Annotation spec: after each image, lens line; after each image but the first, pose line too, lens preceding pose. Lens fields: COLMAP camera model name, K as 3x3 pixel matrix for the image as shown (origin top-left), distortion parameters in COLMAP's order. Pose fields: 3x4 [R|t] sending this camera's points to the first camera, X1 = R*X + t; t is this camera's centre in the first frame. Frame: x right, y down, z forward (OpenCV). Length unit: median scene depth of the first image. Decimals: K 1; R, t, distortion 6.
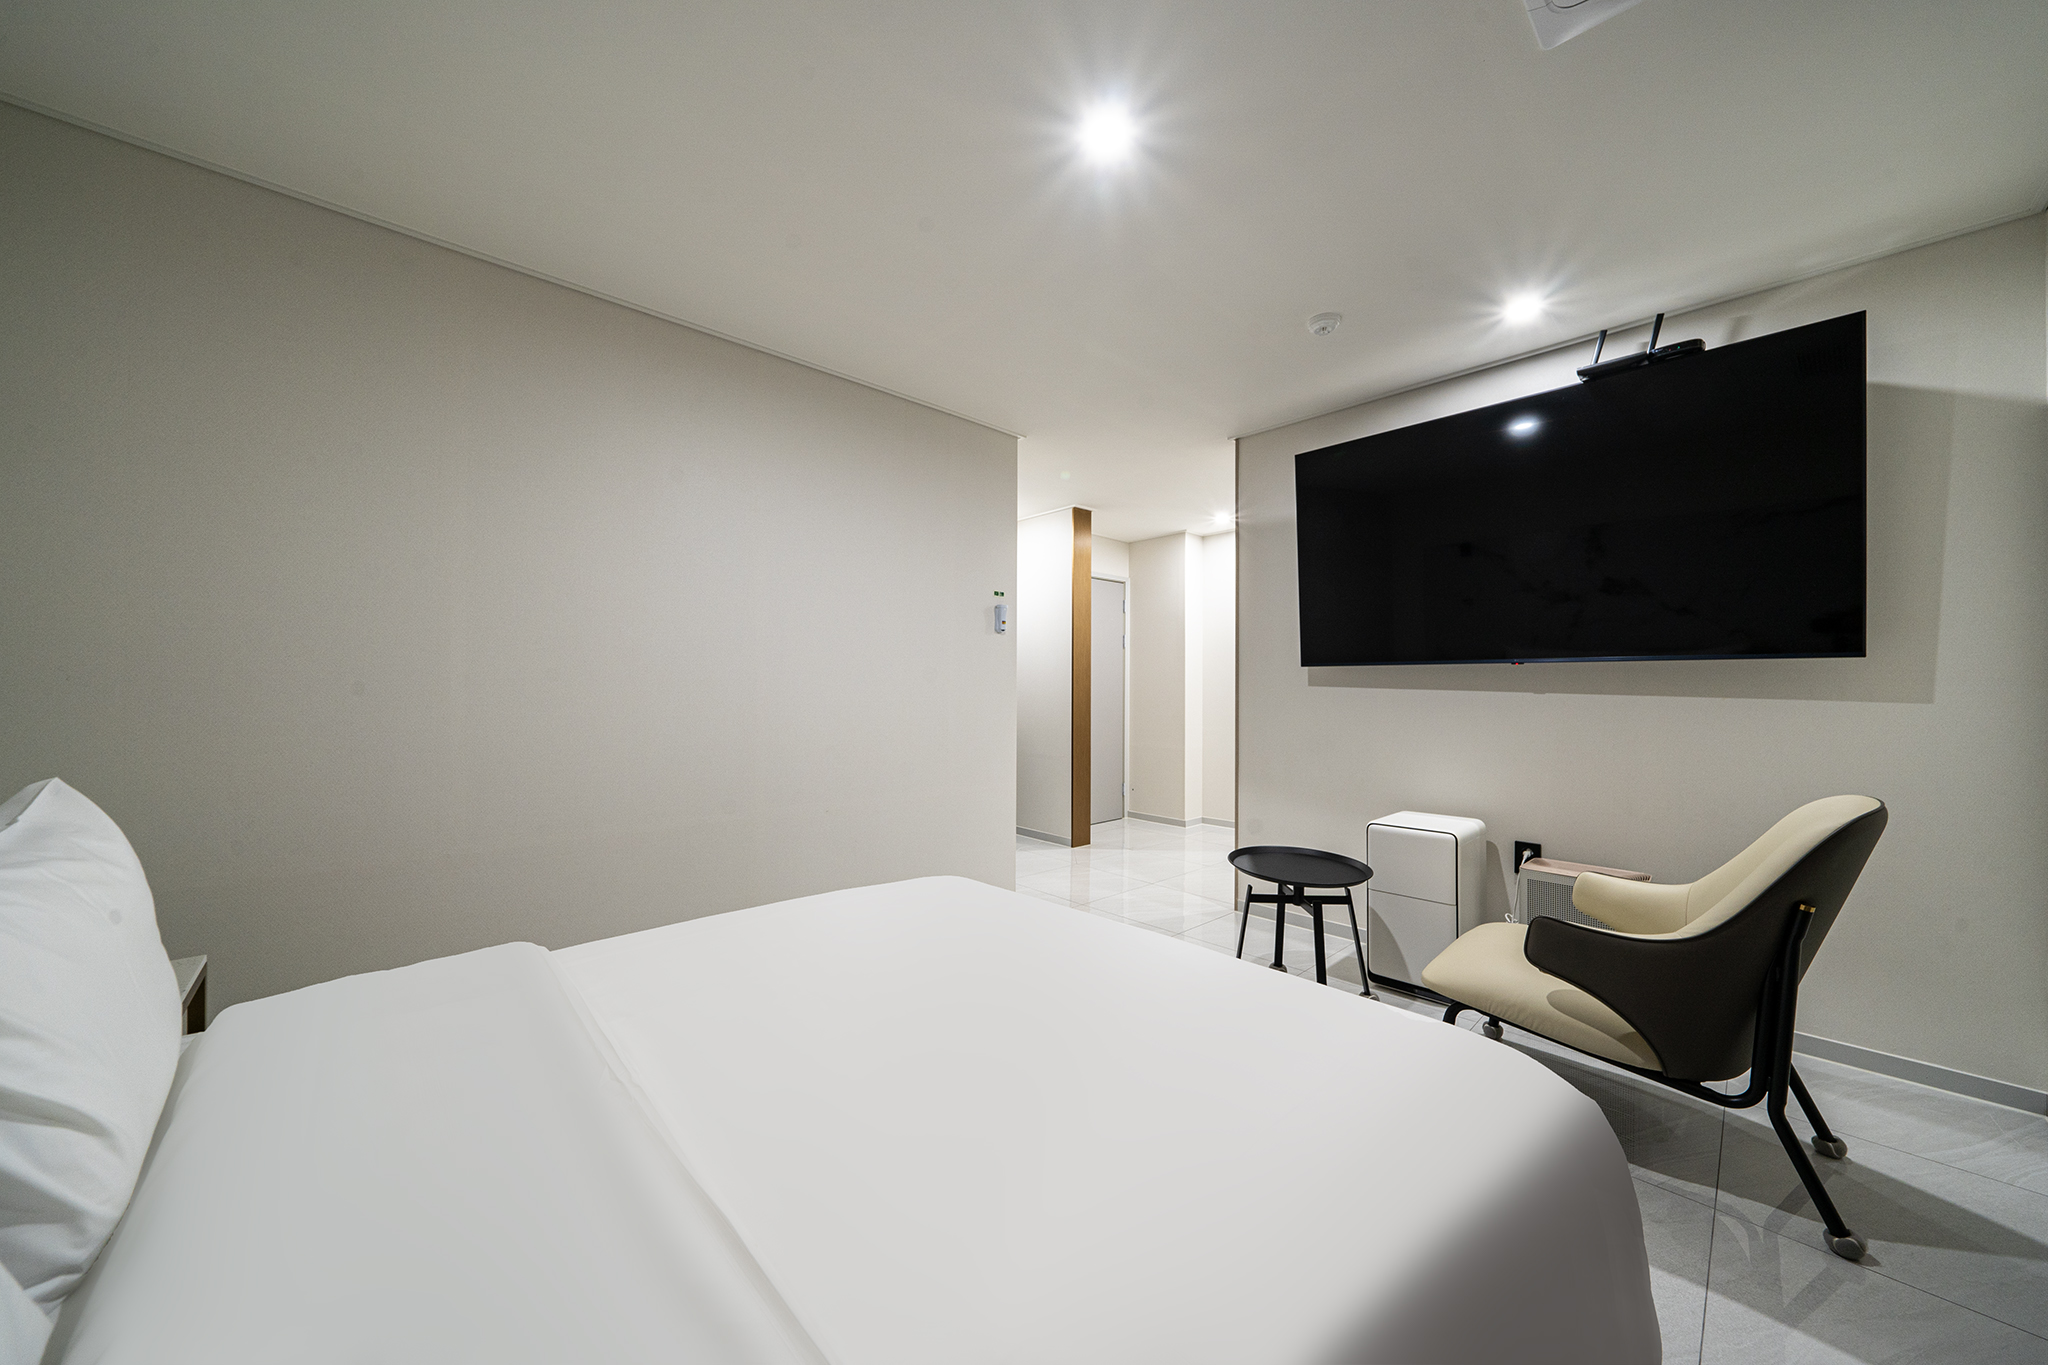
lens RADIAL K [[700.1, 0, 1034.2], [0, 700.1, 682.5], [0, 0, 1]] dist [-0.002163, -0.000044]
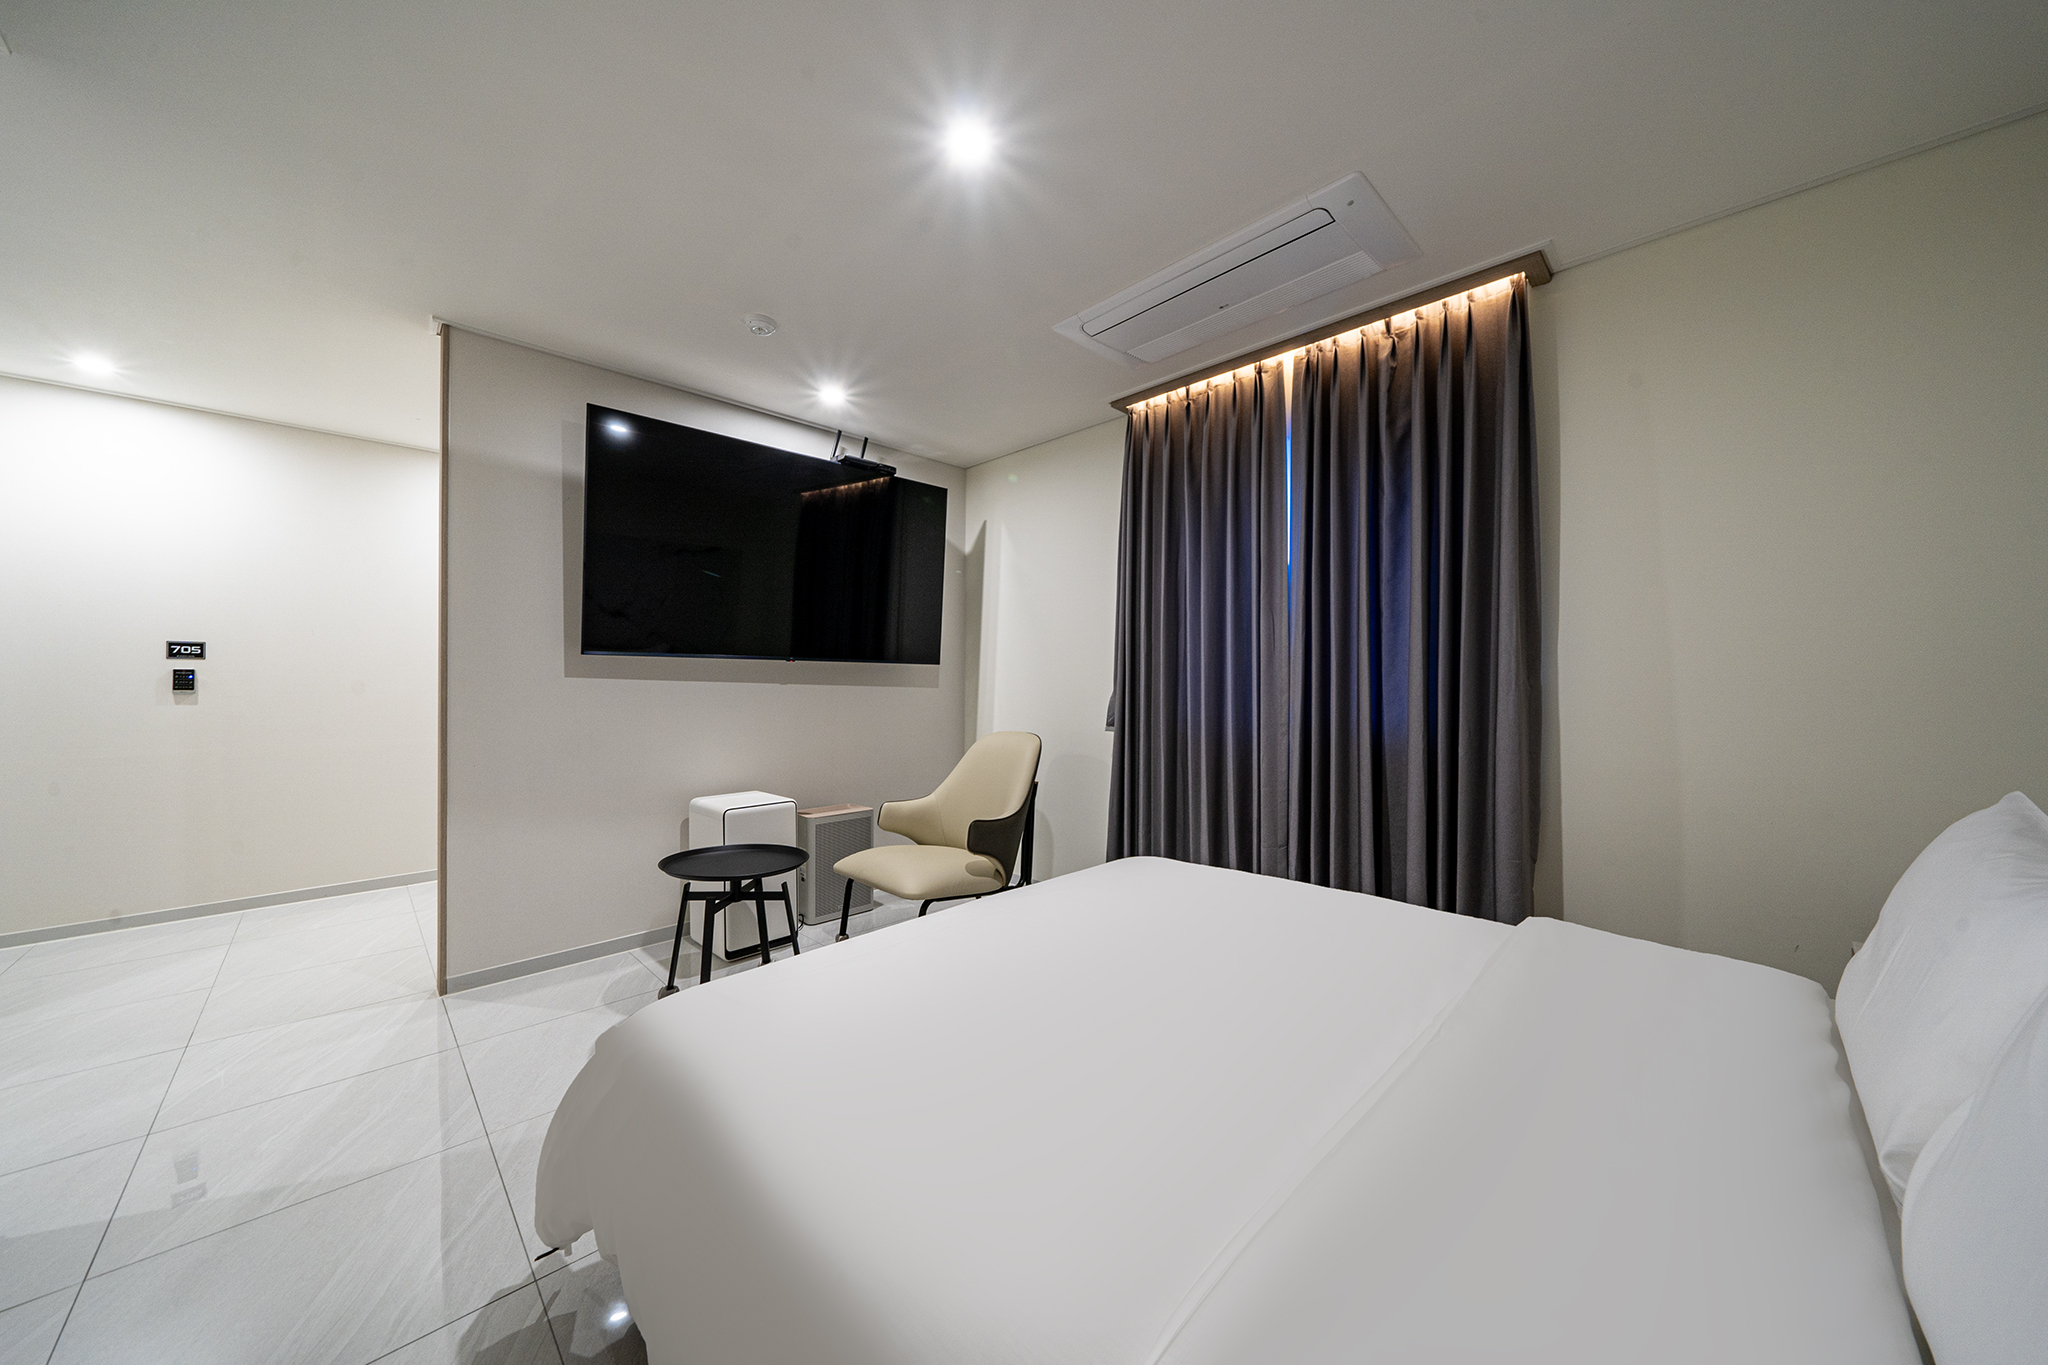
lens RADIAL K [[700.1, 0, 1034.2], [0, 700.1, 682.5], [0, 0, 1]] dist [-0.002163, -0.000044]
pose [[-0.021636, -0.004812, 0.999754, -0.626183], [-0.012622, 0.999910, 0.004539, 0.000532], [-0.999686, -0.012521, -0.021695, 0.621720]]
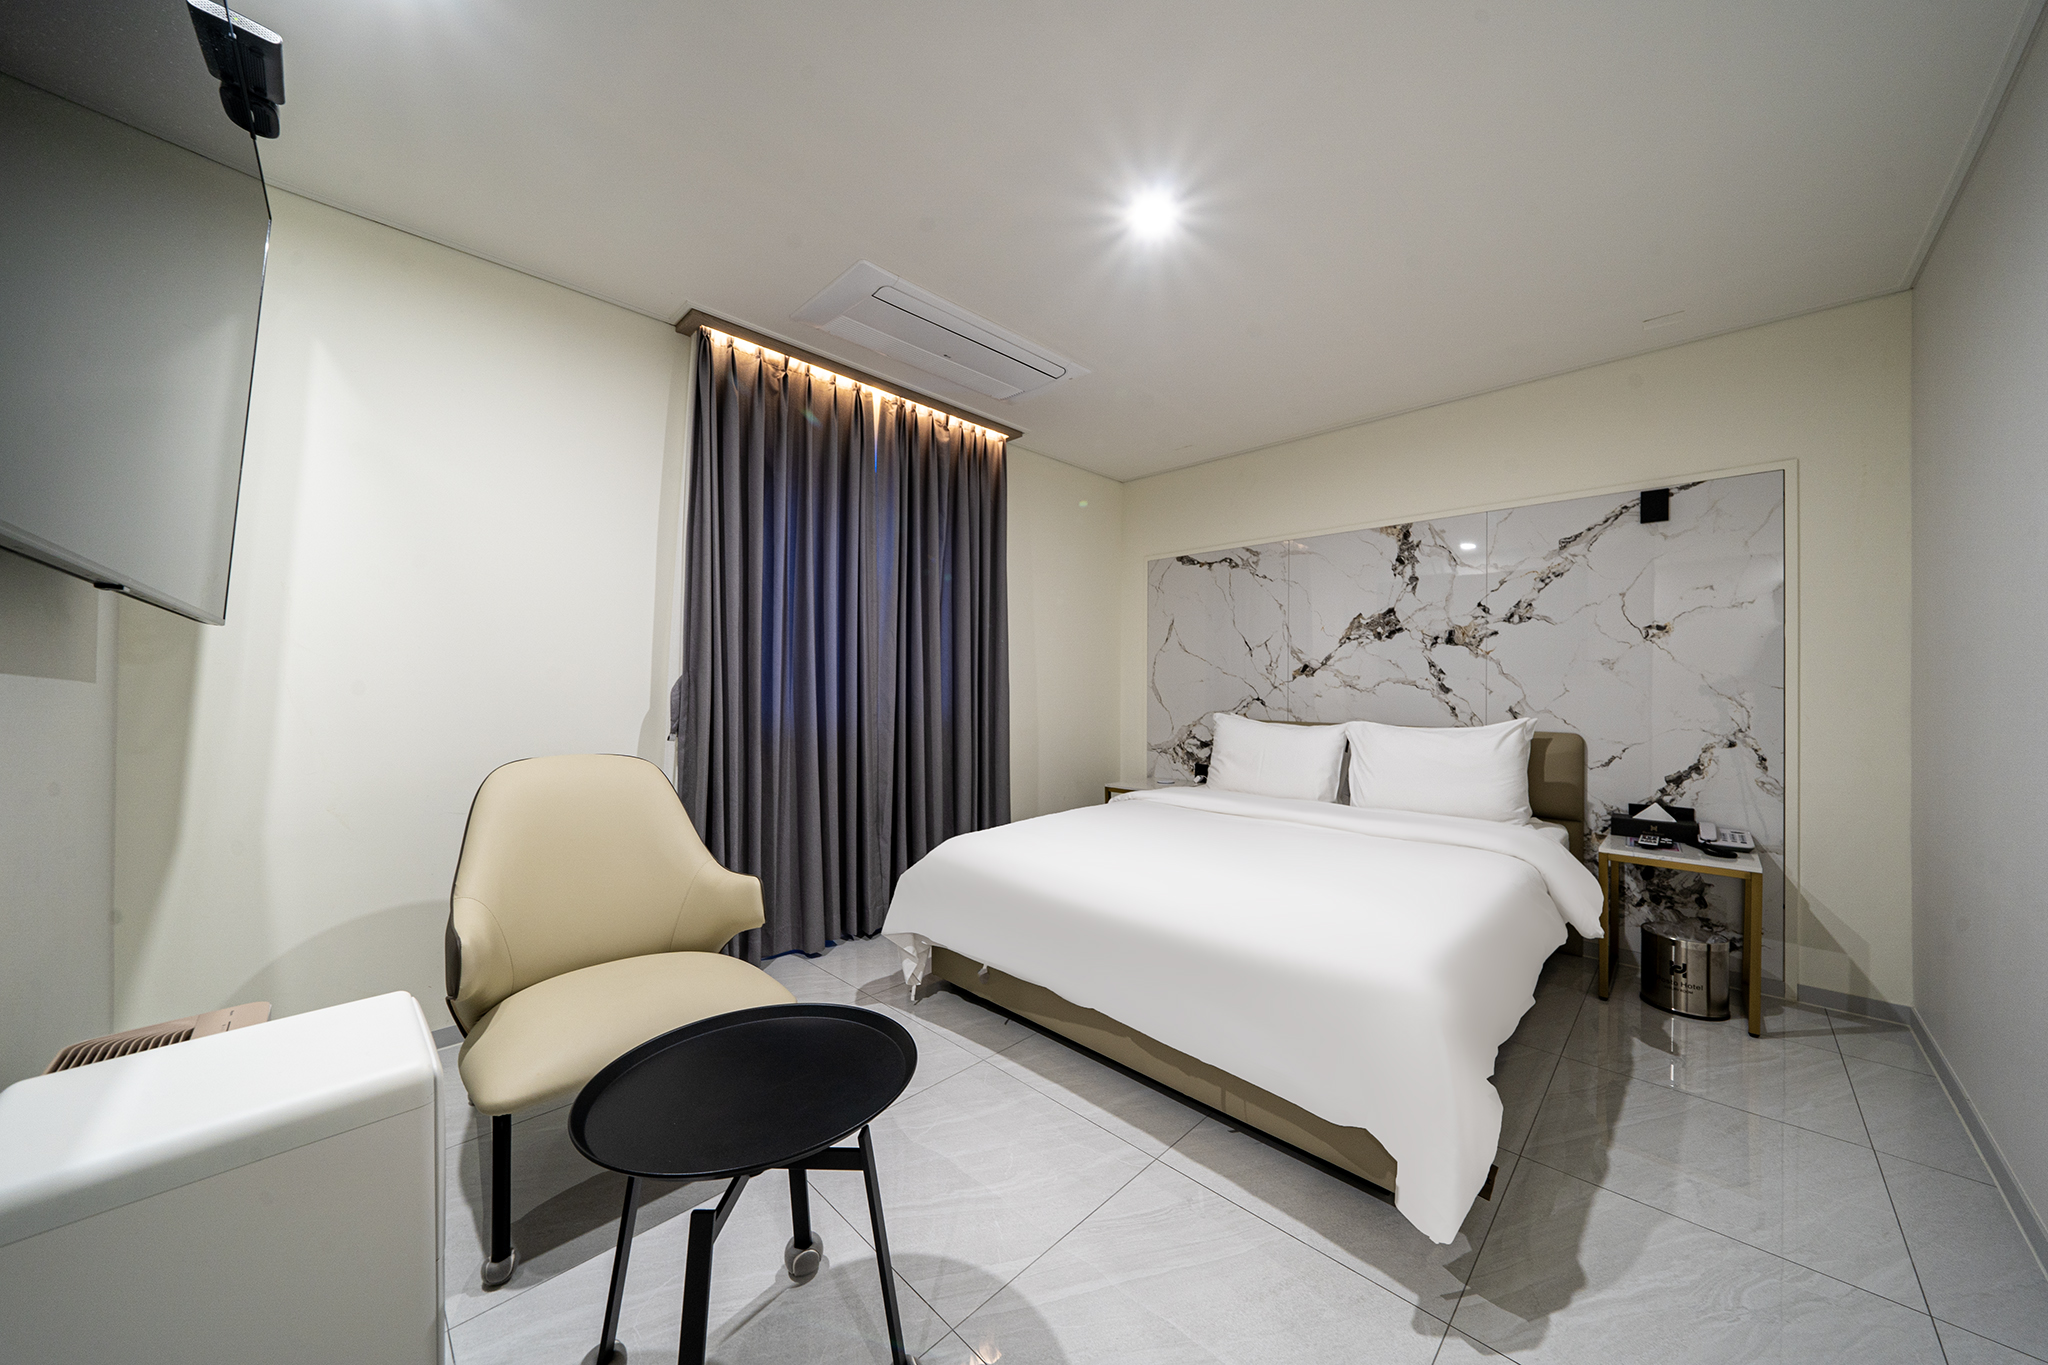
lens RADIAL K [[700.1, 0, 1034.2], [0, 700.1, 682.5], [0, 0, 1]] dist [-0.002163, -0.000044]
pose [[-0.999361, -0.009437, -0.034485, 0.175459], [-0.009136, 0.999919, -0.008871, 0.016235], [0.034566, -0.008550, -0.999366, 1.420471]]
